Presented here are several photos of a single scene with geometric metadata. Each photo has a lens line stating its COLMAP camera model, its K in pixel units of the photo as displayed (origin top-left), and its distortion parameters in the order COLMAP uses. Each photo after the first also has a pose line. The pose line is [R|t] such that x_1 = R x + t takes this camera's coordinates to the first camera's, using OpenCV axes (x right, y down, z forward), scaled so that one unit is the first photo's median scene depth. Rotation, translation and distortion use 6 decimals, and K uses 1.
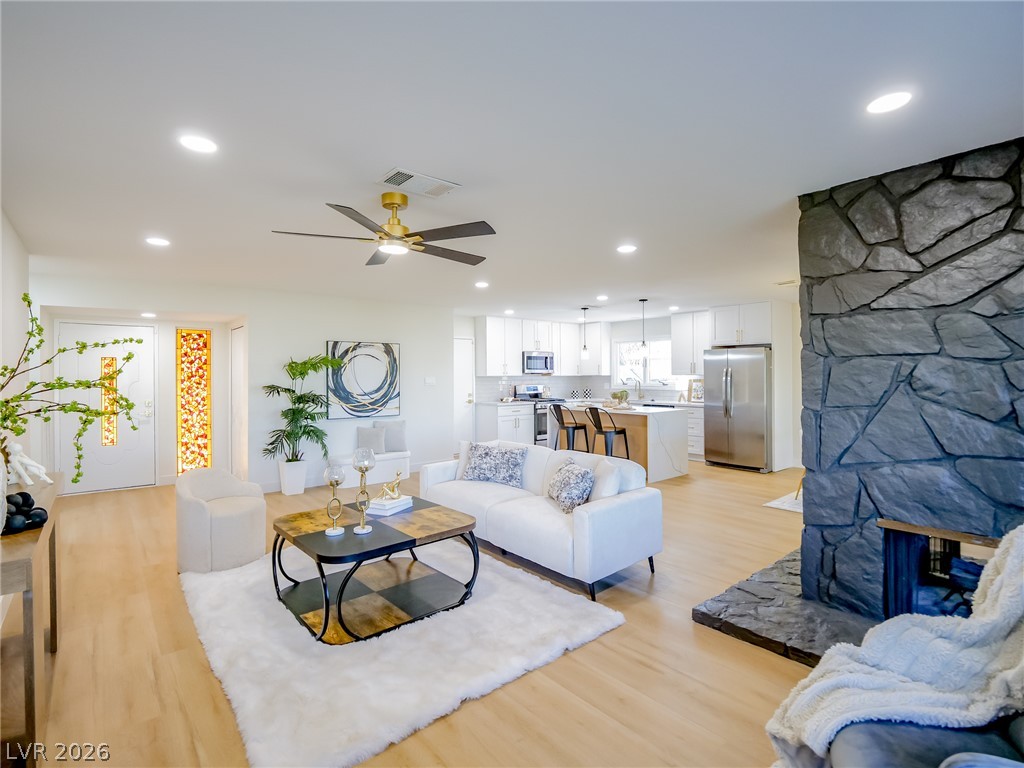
lens RADIAL K [[485.5, 0, 518.2], [0, 485.5, 381.7], [0, 0, 1]] dist [-0.008730, 0.000495]
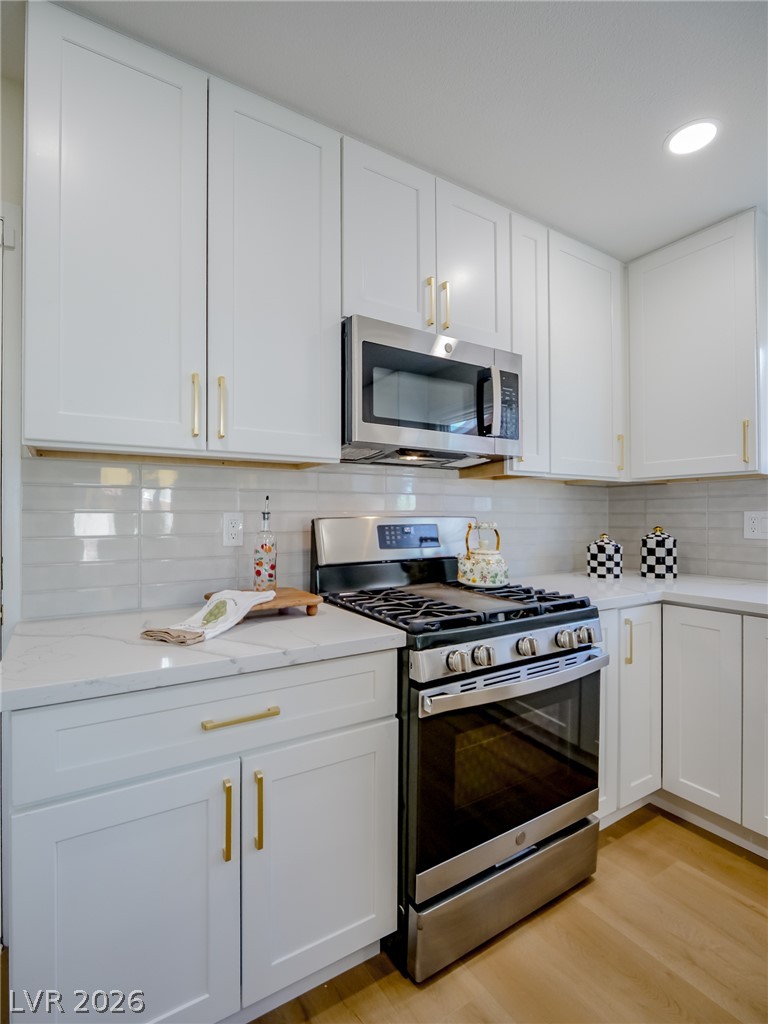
lens RADIAL K [[485.5, 0, 377.7], [0, 485.5, 514.6], [0, 0, 1]] dist [-0.008730, 0.000495]
pose [[0.990368, 0.005952, -0.138329, 0.045015], [-0.007311, 0.999930, -0.009318, 0.008080], [0.138264, 0.010240, 0.990343, 0.831322]]
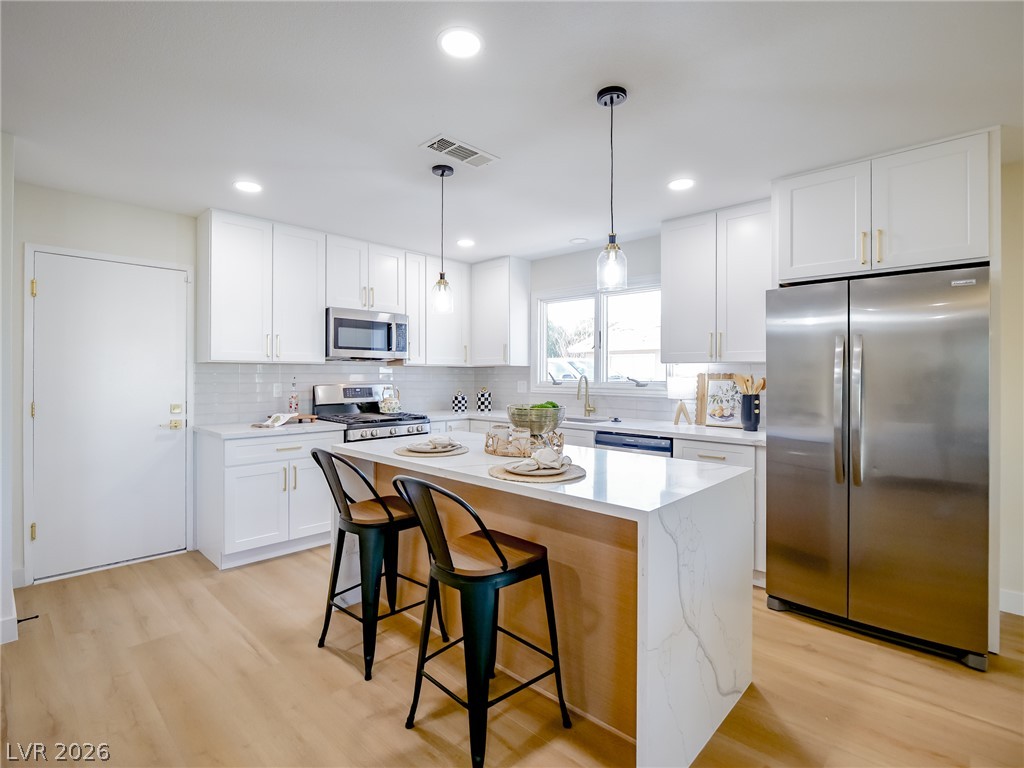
lens RADIAL K [[485.5, 0, 512.1], [0, 485.5, 375.3], [0, 0, 1]] dist [-0.008730, 0.000495]
pose [[0.993965, 0.007550, 0.109440, 0.127936], [-0.006500, 0.999929, -0.009948, 0.002017], [-0.109507, 0.009177, 0.993944, 0.546881]]
